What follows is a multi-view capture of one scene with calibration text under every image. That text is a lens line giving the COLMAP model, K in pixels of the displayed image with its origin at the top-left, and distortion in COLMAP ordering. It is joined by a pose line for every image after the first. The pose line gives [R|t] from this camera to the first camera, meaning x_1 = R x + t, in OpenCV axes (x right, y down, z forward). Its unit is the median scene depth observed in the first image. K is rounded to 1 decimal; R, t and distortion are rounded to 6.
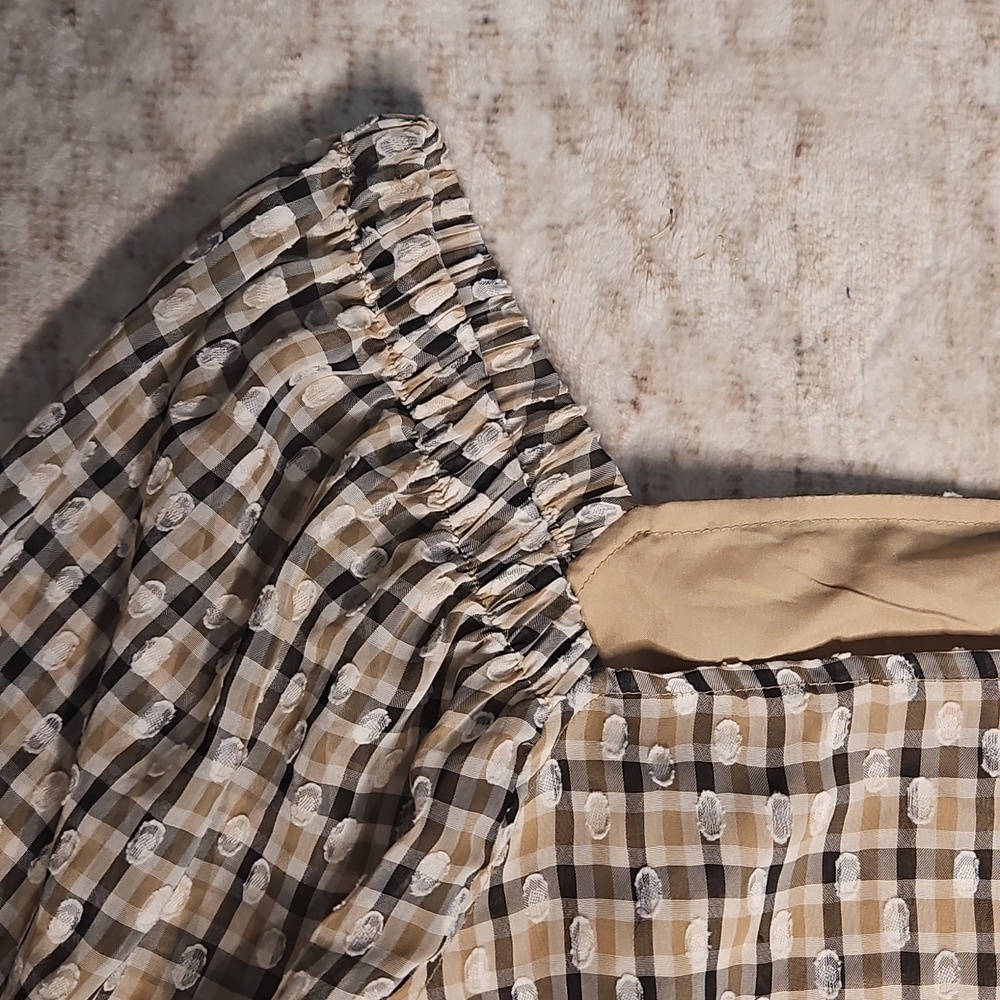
lens RADIAL K [[1091.4, 0, 500.0], [0, 1091.4, 500.0], [0, 0, 1]] dist [-0.011646, -0.020635]
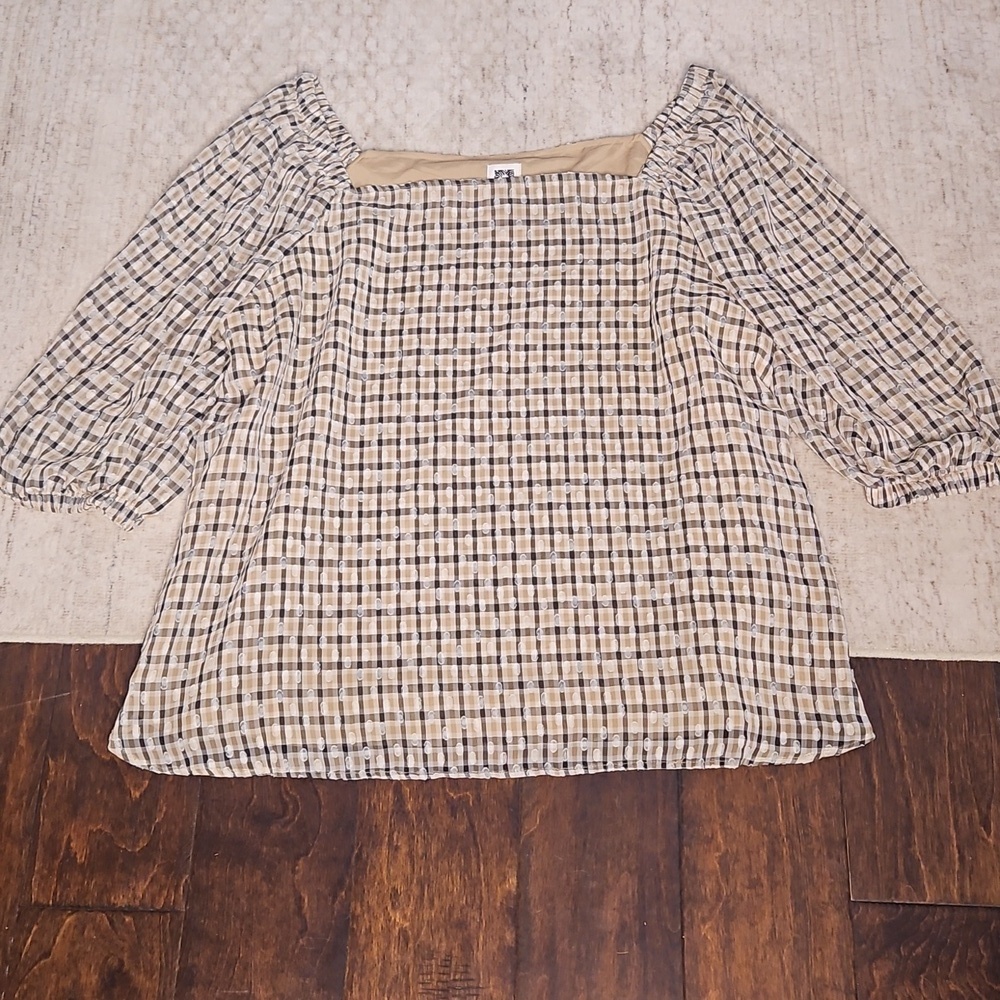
lens RADIAL K [[1091.4, 0, 500.0], [0, 1091.4, 500.0], [0, 0, 1]] dist [-0.011646, -0.020635]
pose [[0.999707, -0.020019, 0.013612, 0.581740], [0.022582, 0.973773, -0.226398, 2.306831], [-0.008722, 0.226639, 0.973940, -2.848279]]
